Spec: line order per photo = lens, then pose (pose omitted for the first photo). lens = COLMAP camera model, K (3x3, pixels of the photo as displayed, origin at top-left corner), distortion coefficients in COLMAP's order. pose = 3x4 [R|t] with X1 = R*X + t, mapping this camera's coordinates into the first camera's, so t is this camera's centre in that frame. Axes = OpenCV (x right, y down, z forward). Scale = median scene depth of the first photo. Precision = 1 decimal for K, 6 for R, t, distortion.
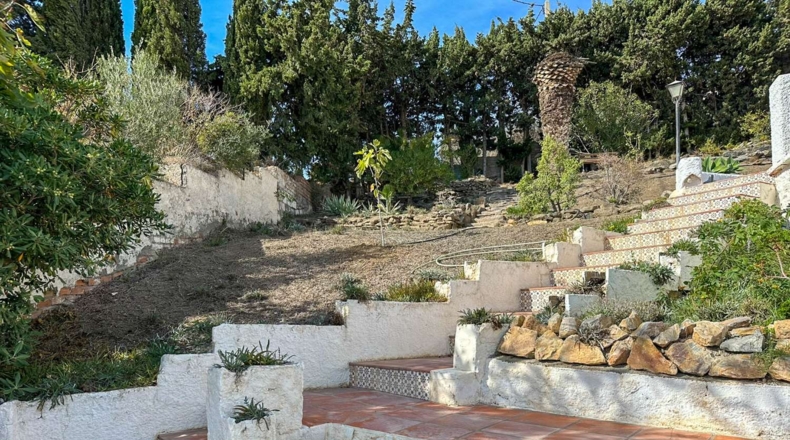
lens RADIAL K [[541.2, 0, 378.2], [0, 541.2, 310.6], [0, 0, 1]] dist [-0.025532, 0.001744]
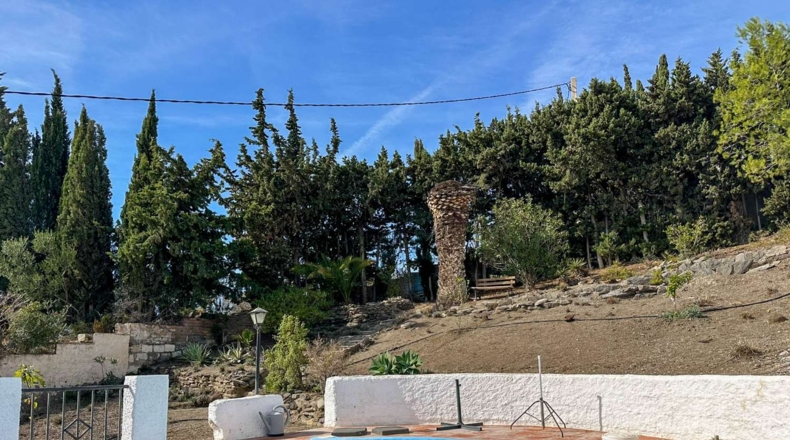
lens RADIAL K [[544.6, 0, 391.2], [0, 544.6, 302.7], [0, 0, 1]] dist [0.046176, -0.089372]
pose [[0.963491, -0.018449, -0.267103, 0.456513], [-0.007901, 0.995230, -0.097240, -0.144466], [0.267623, 0.095800, 0.958749, 0.027197]]
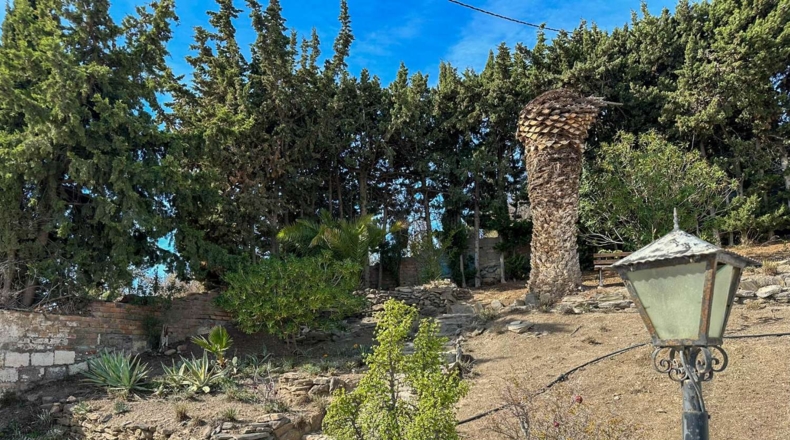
lens RADIAL K [[545.7, 0, 382.2], [0, 545.7, 302.7], [0, 0, 1]] dist [-0.006575, -0.011324]
pose [[0.990627, 0.011996, -0.136069, 0.209023], [-0.024402, 0.995654, -0.089872, -0.166252], [0.134400, 0.092349, 0.986615, 0.355863]]
